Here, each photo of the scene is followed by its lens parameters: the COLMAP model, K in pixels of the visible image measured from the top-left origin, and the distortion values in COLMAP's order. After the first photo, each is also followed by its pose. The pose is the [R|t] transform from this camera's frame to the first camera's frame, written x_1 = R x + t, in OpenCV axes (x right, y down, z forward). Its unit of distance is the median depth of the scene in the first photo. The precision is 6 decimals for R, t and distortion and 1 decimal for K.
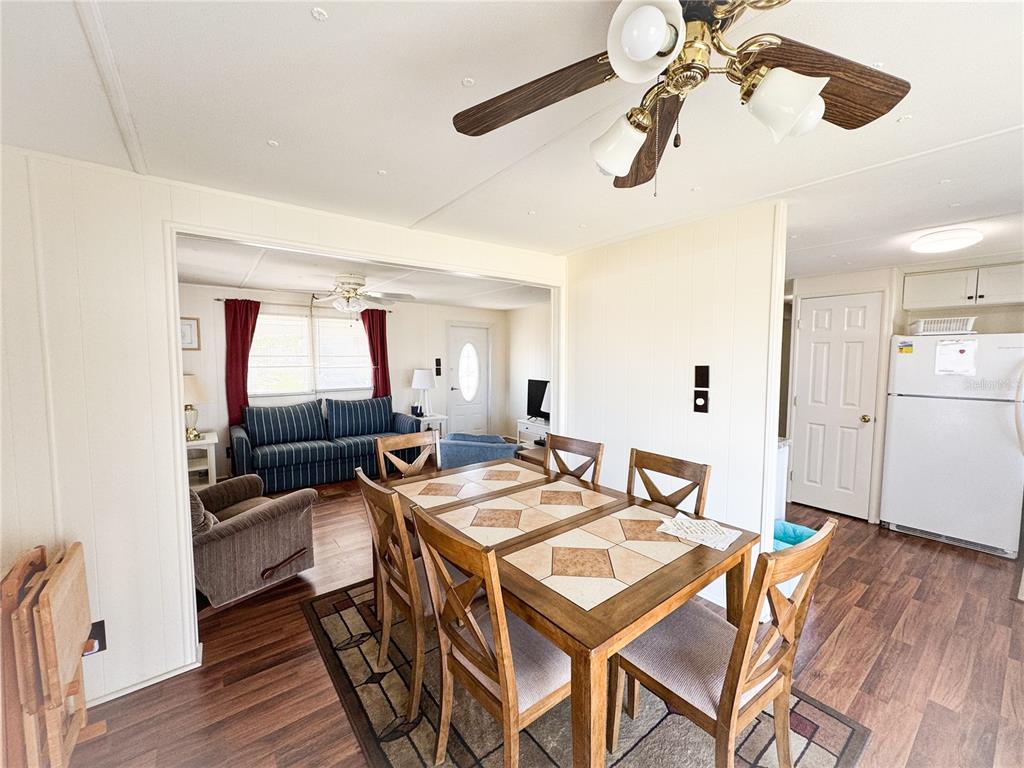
lens RADIAL K [[411.8, 0, 509.3], [0, 411.8, 384.5], [0, 0, 1]] dist [0.001403, -0.000265]
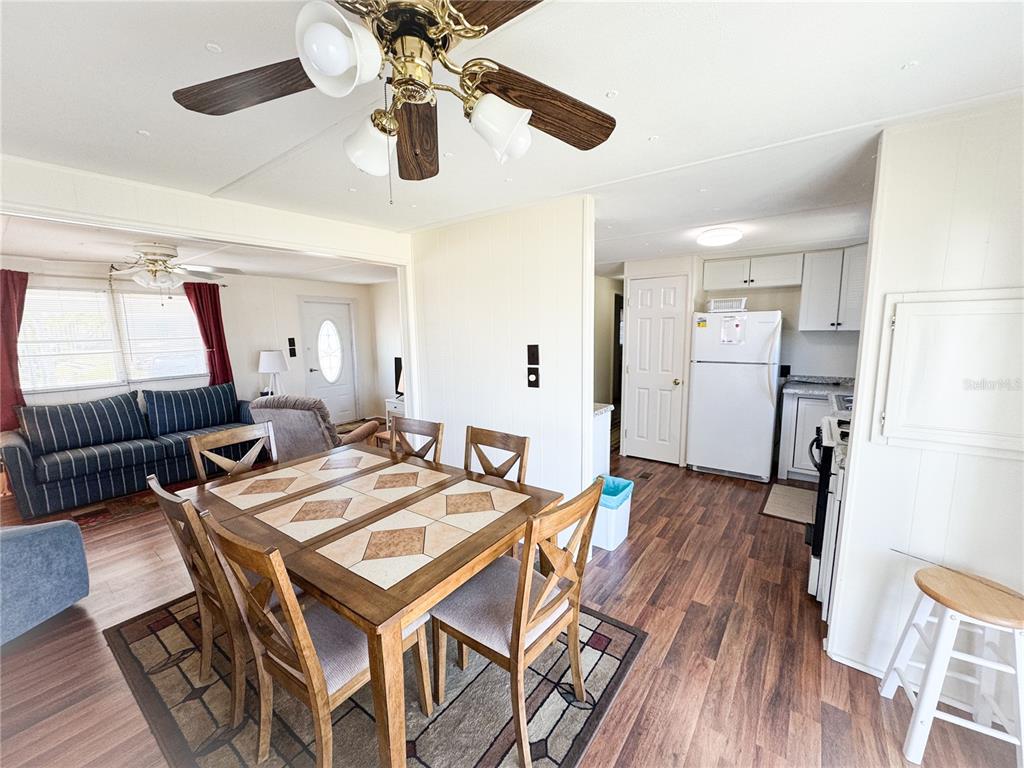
lens RADIAL K [[411.8, 0, 511.5], [0, 411.8, 384.9], [0, 0, 1]] dist [0.001403, -0.000265]
pose [[0.961599, -0.054969, 0.268896, 0.130931], [0.036417, 0.996630, 0.073505, -0.025018], [-0.272030, -0.060890, 0.960360, -0.044064]]
